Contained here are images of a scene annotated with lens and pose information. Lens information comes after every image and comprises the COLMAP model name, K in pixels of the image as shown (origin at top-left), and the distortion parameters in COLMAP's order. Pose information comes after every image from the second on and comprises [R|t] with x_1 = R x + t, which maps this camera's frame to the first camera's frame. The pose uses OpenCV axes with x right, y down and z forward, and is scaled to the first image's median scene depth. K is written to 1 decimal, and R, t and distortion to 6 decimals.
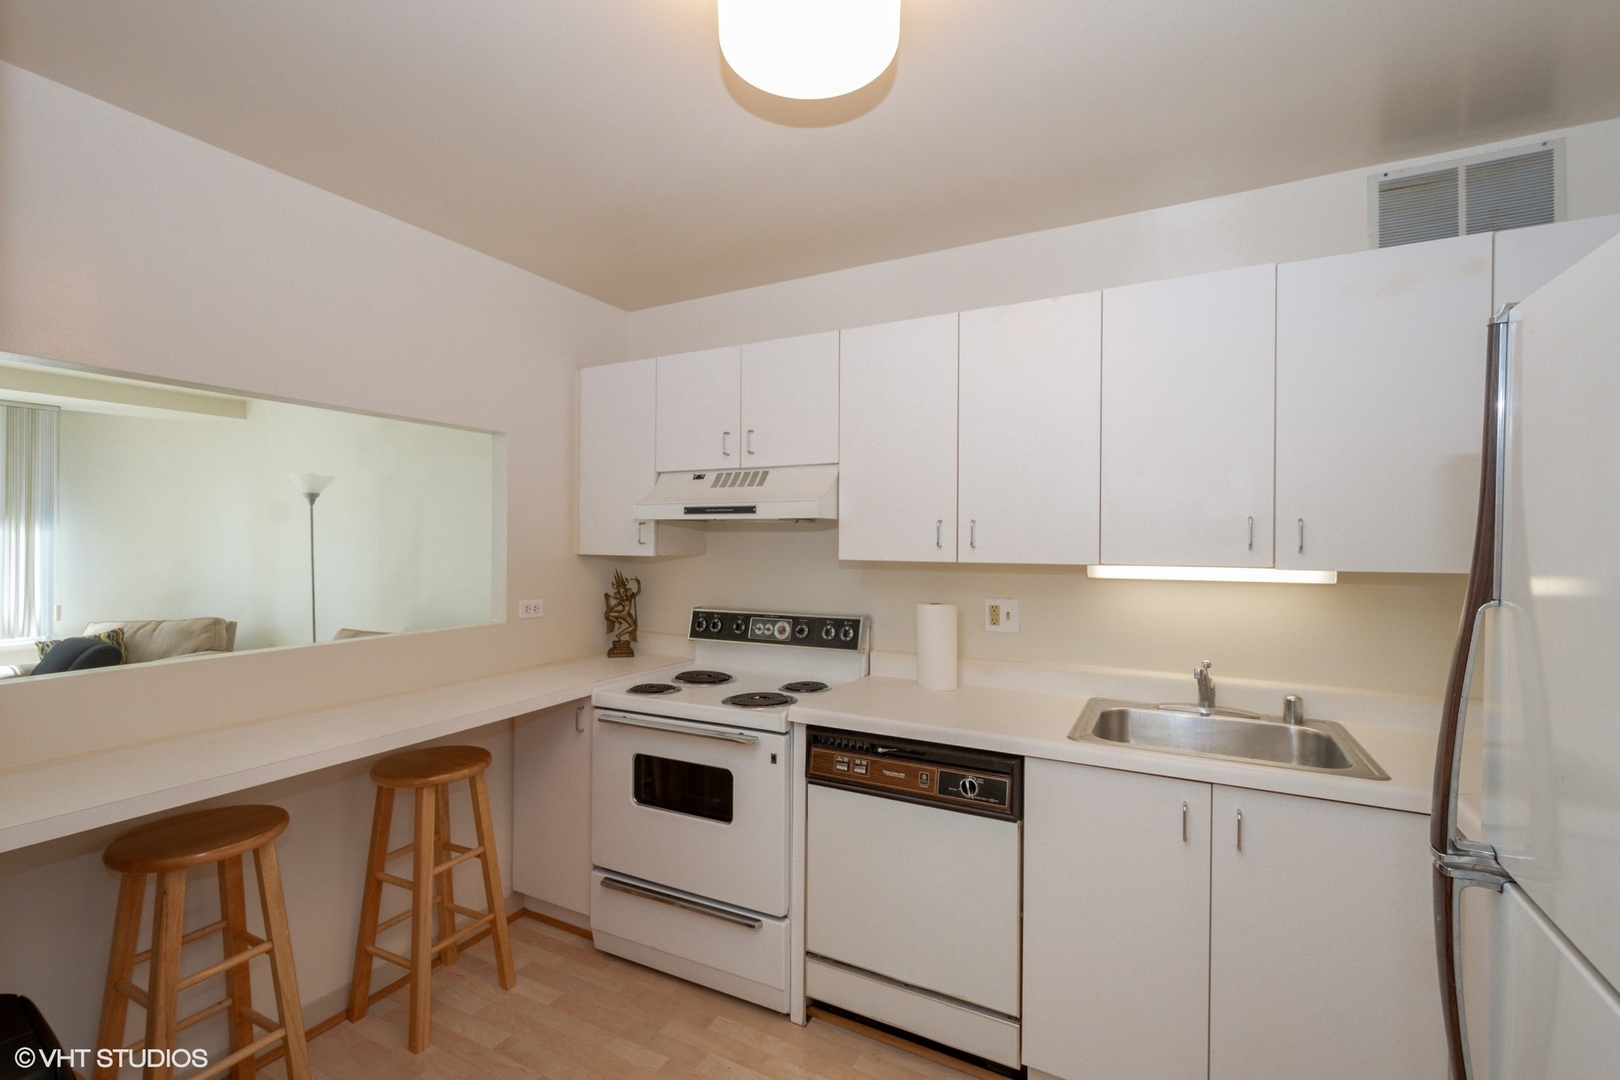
lens RADIAL K [[705.2, 0, 812.6], [0, 705.2, 541.1], [0, 0, 1]] dist [0.005480, -0.001469]
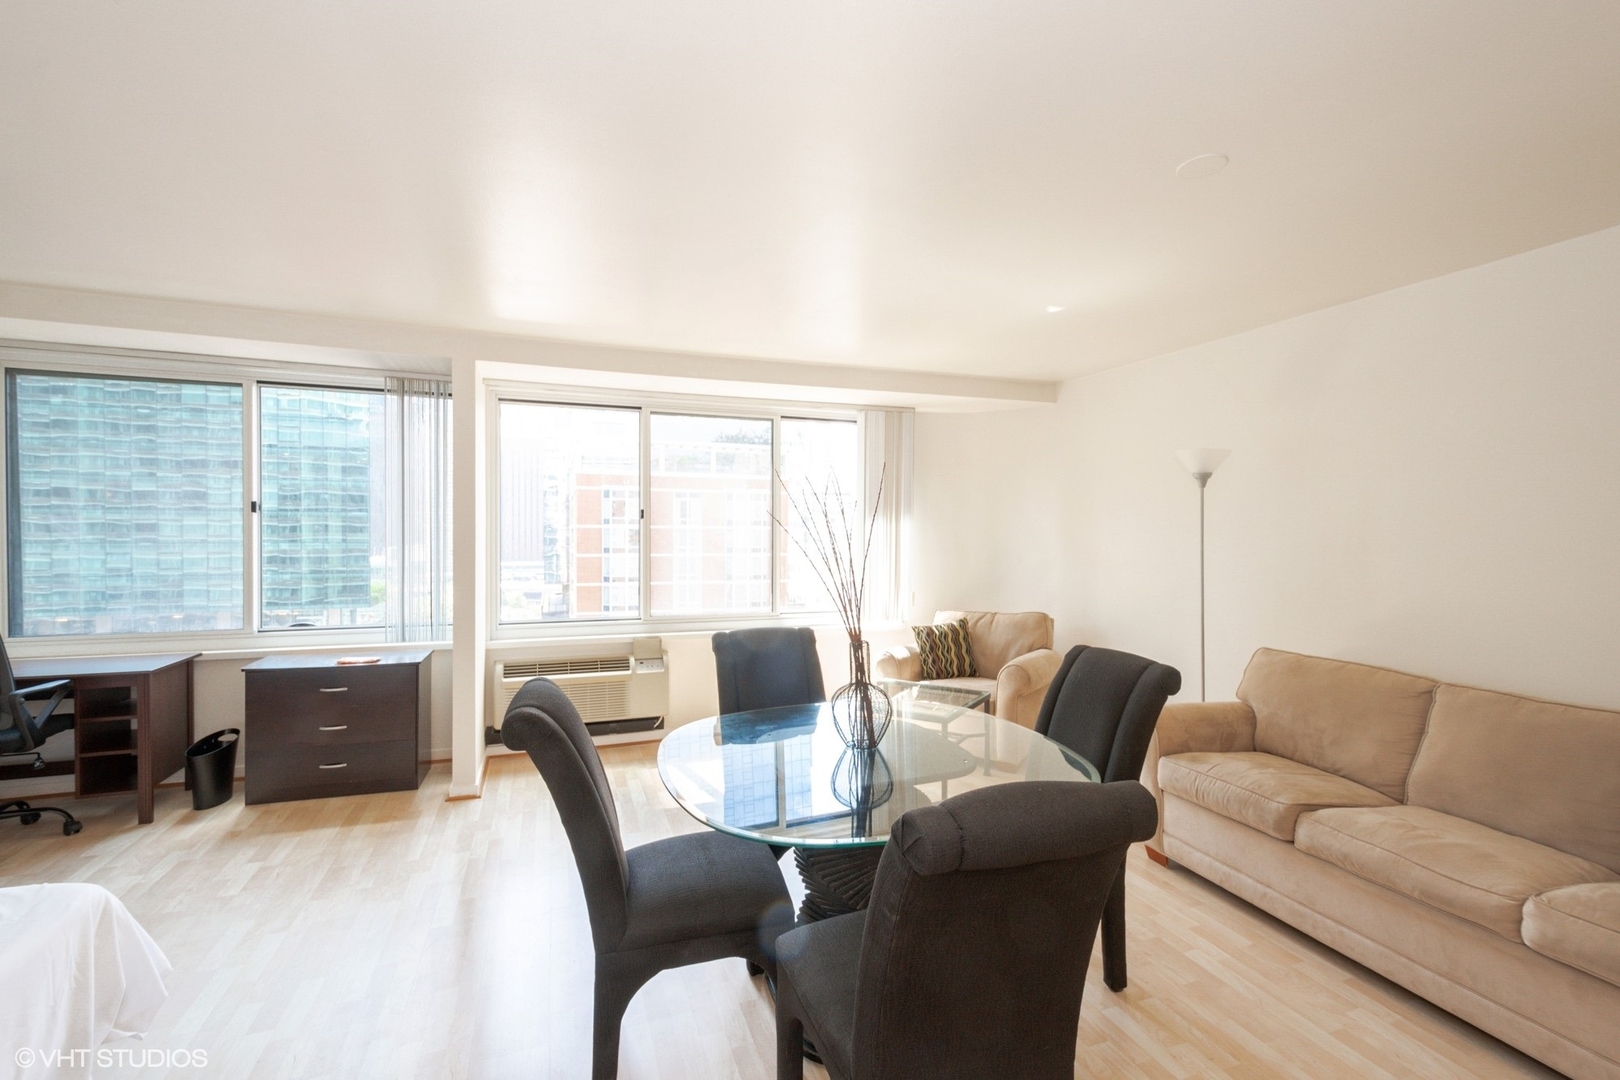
lens RADIAL K [[705.2, 0, 815.6], [0, 705.2, 542.1], [0, 0, 1]] dist [0.005480, -0.001469]
pose [[0.741883, 0.007923, -0.670483, -1.005353], [0.001043, 0.999915, 0.012970, -0.000230], [0.670529, -0.010321, 0.741812, 0.223220]]
